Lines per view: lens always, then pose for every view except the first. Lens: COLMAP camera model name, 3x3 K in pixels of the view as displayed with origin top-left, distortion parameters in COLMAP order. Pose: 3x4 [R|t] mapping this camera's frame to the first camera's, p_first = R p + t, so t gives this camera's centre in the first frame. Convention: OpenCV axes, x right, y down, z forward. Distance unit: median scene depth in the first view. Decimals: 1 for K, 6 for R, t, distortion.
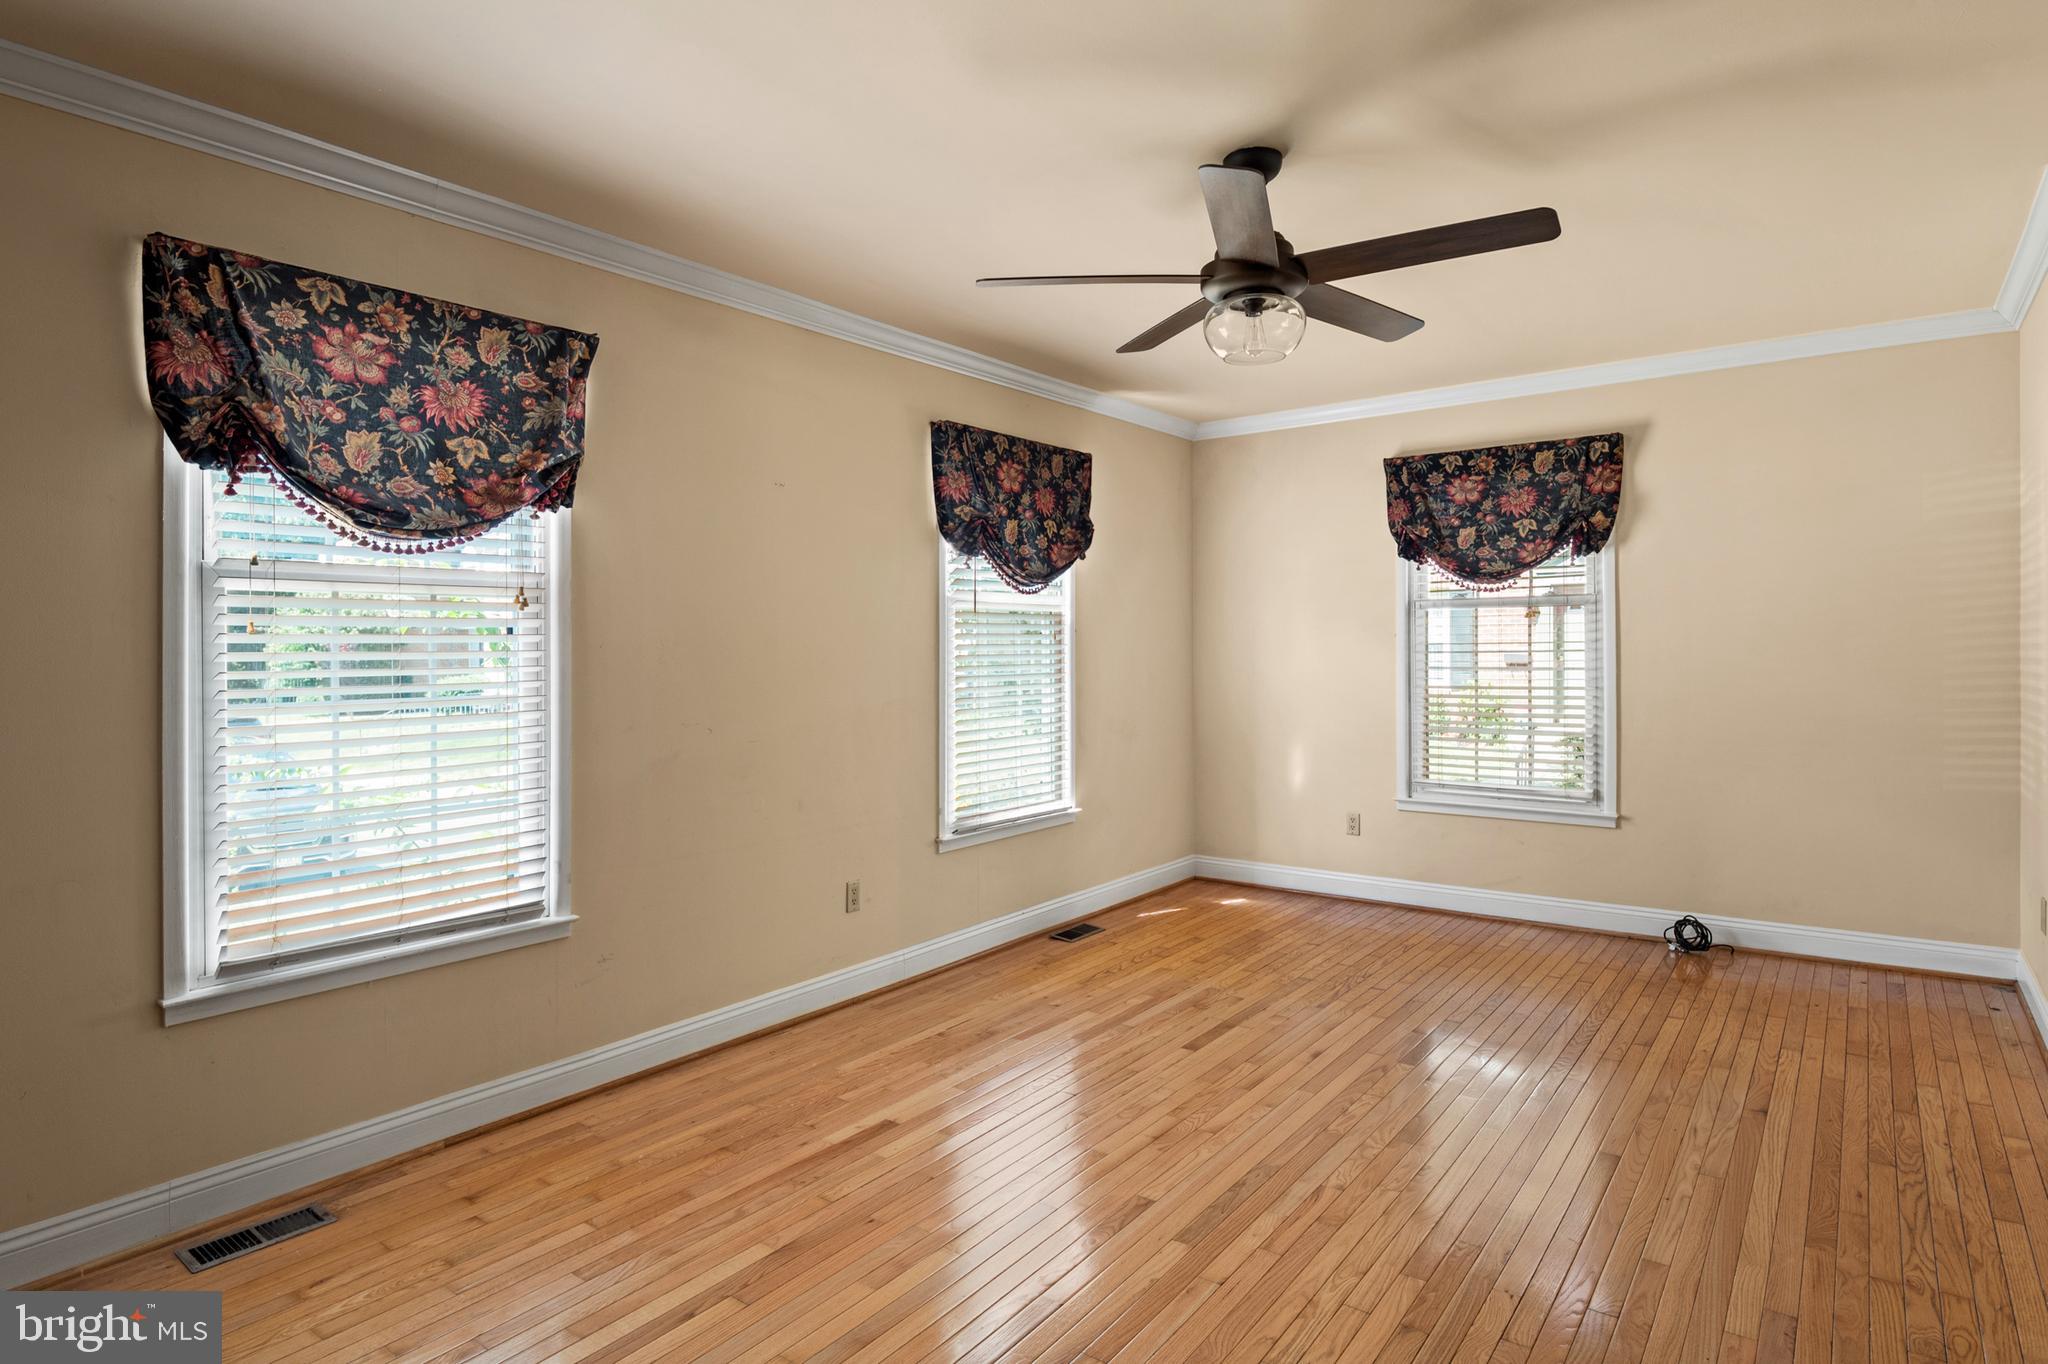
lens RADIAL K [[1107.9, 0, 1025.7], [0, 1107.9, 650.9], [0, 0, 1]] dist [-0.005617, -0.002355]
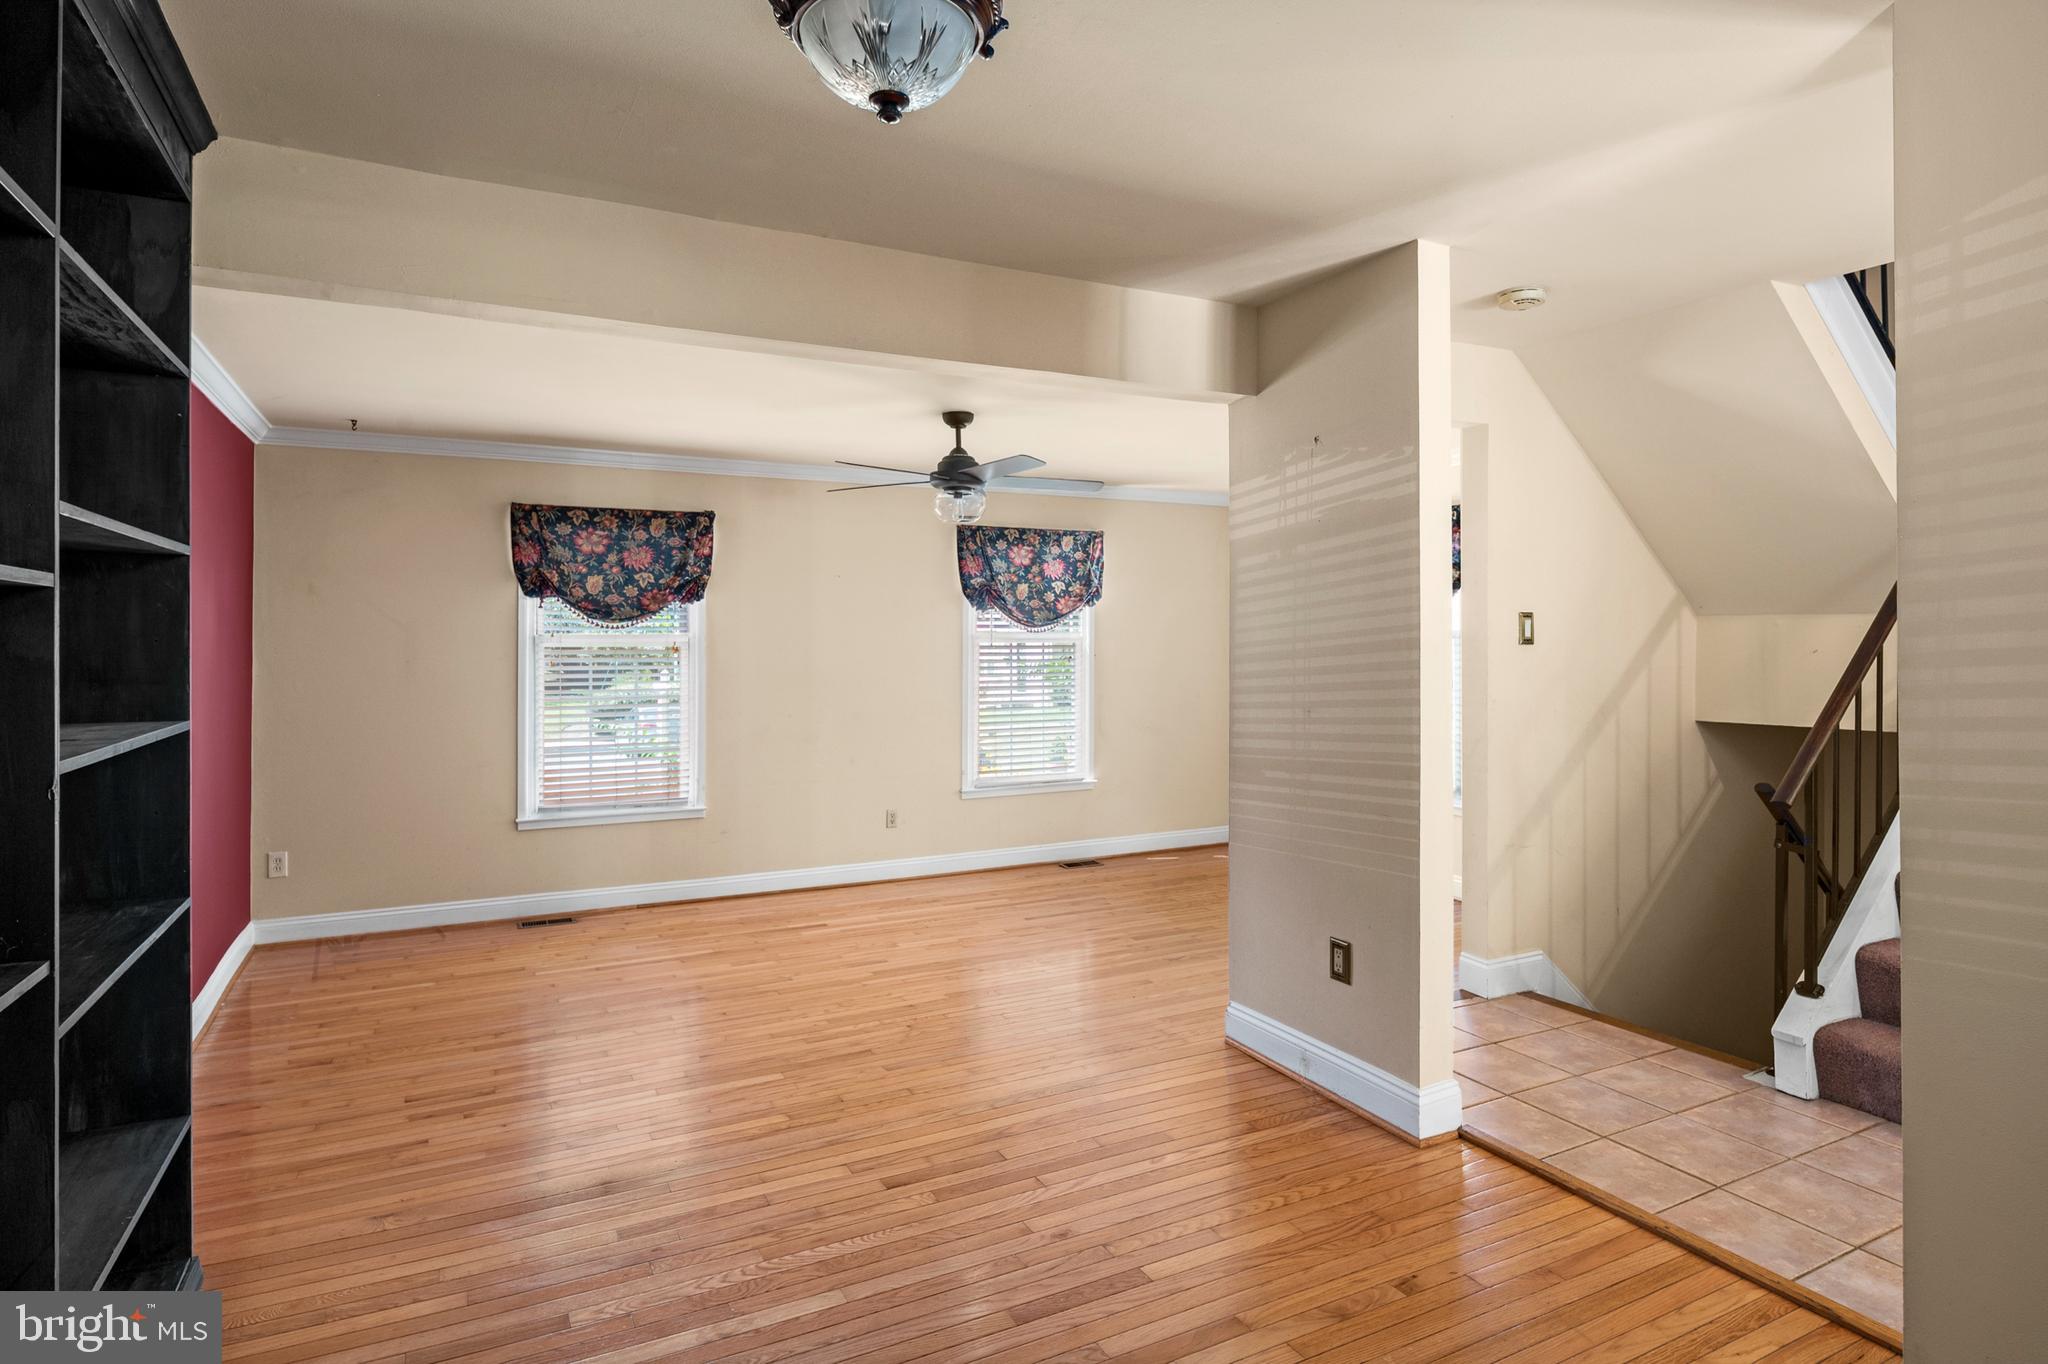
lens RADIAL K [[1112.1, 0, 1027.4], [0, 1112.1, 649.6], [0, 0, 1]] dist [0.001570, -0.000203]
pose [[0.902302, 0.004958, -0.431076, 0.835342], [-0.003947, 0.999987, 0.003240, -0.043133], [0.431086, -0.001223, 0.902310, -0.469752]]
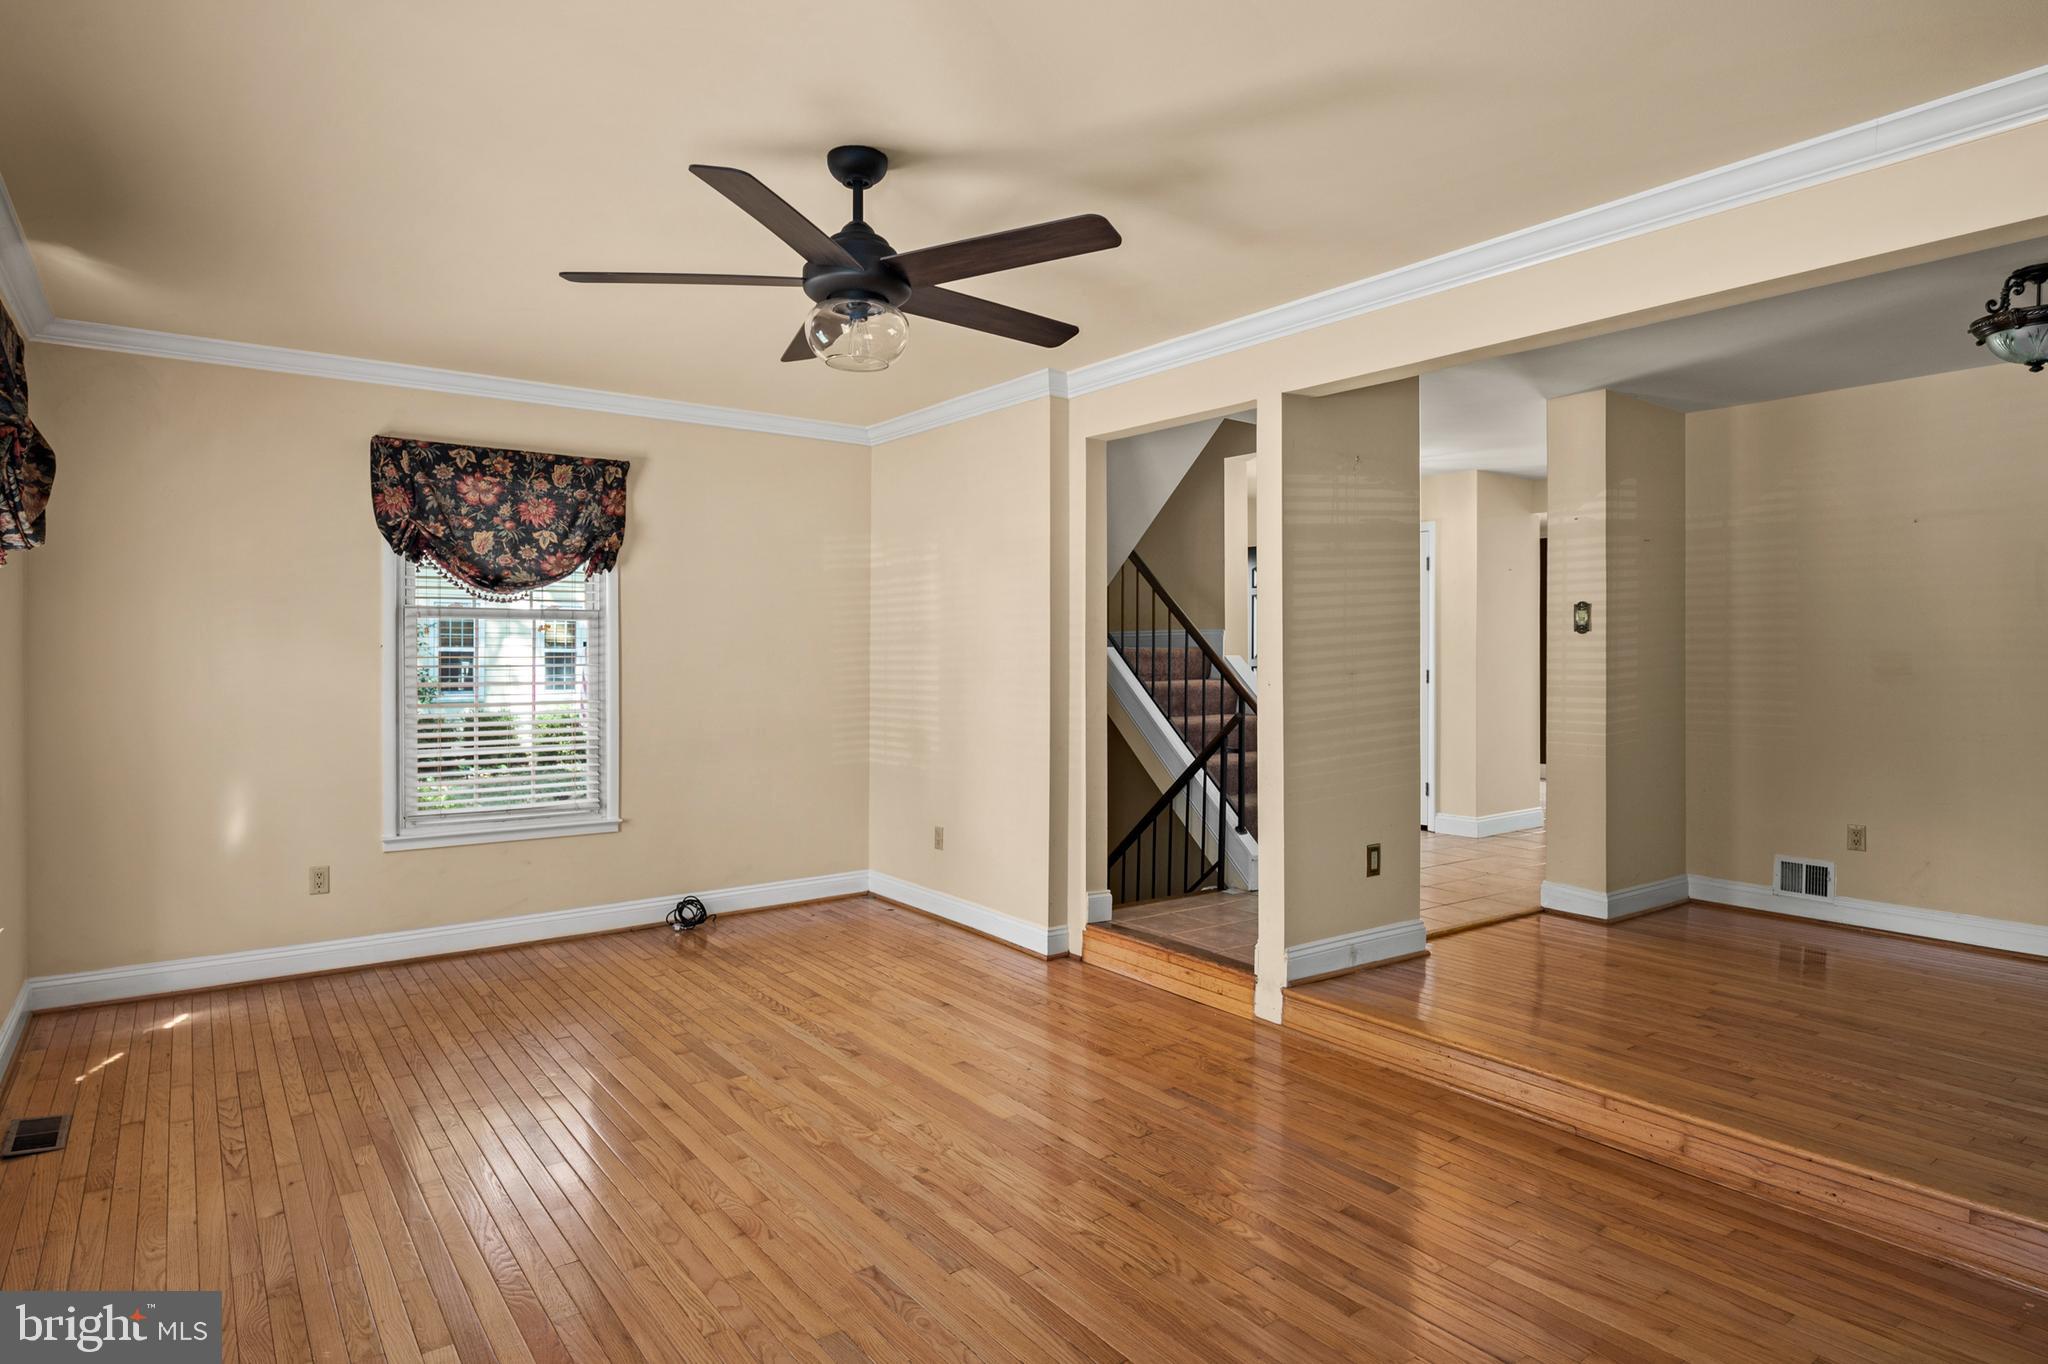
lens RADIAL K [[1116.5, 0, 1015.9], [0, 1116.5, 663.2], [0, 0, 1]] dist [-0.001928, -0.002475]
pose [[0.280937, 0.001894, 0.959724, -0.523507], [-0.001801, 0.999997, -0.001447, -0.001244], [-0.959724, -0.001322, 0.280940, 0.443153]]
